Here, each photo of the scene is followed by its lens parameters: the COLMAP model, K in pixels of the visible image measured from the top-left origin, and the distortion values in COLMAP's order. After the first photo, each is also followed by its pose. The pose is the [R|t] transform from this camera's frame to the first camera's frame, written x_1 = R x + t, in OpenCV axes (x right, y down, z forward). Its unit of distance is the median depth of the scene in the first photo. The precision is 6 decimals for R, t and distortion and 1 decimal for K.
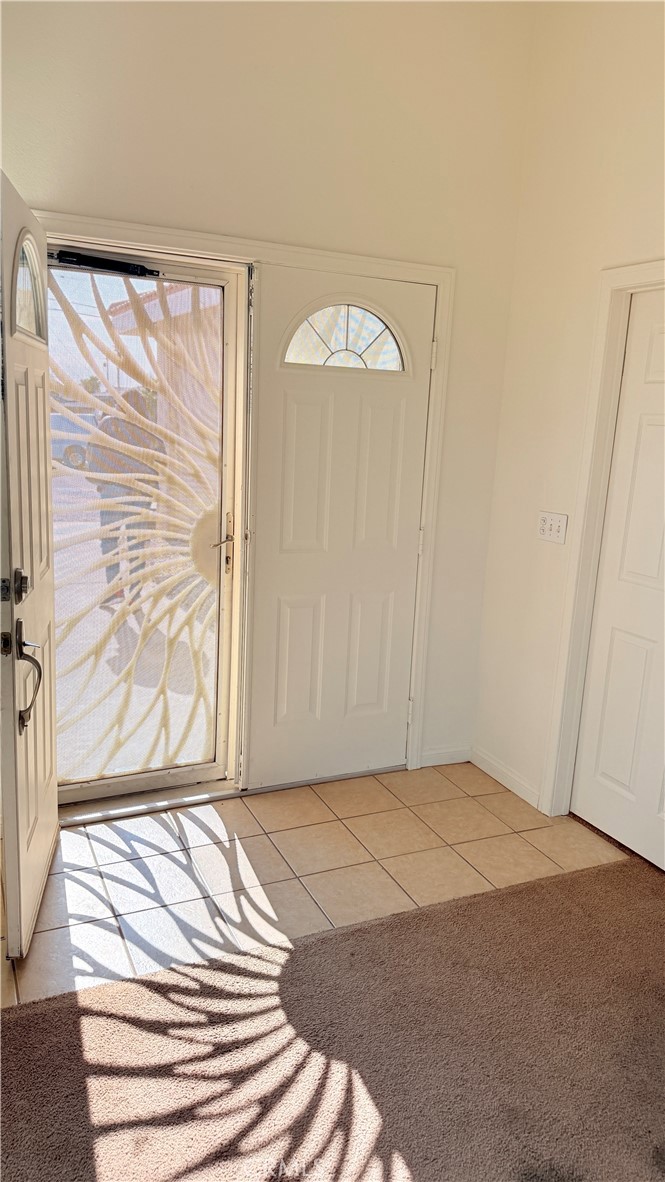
lens RADIAL K [[841.3, 0, 333.1], [0, 841.3, 590.2], [0, 0, 1]] dist [0.096598, -0.001837]
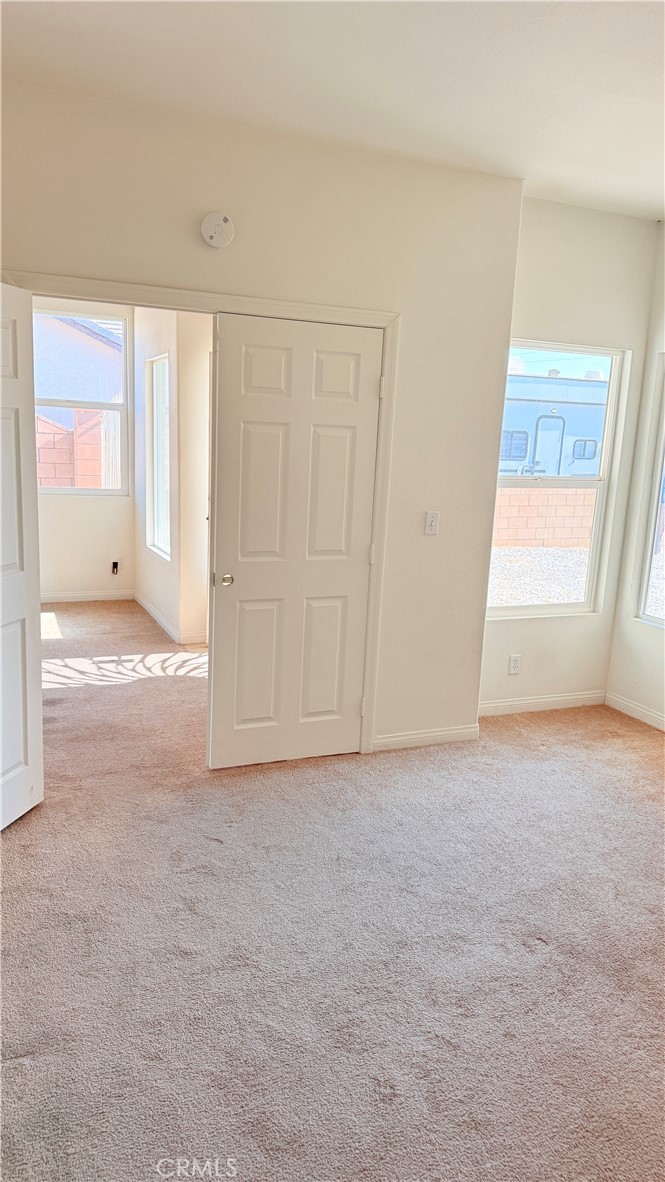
lens RADIAL K [[841.3, 0, 332.5], [0, 841.3, 591.3], [0, 0, 1]] dist [0.096598, -0.001837]
pose [[-0.021934, 0.144370, -0.989281, 2.371522], [-0.253111, 0.956480, 0.145195, -0.198217], [0.967188, 0.253583, 0.015562, 1.467301]]
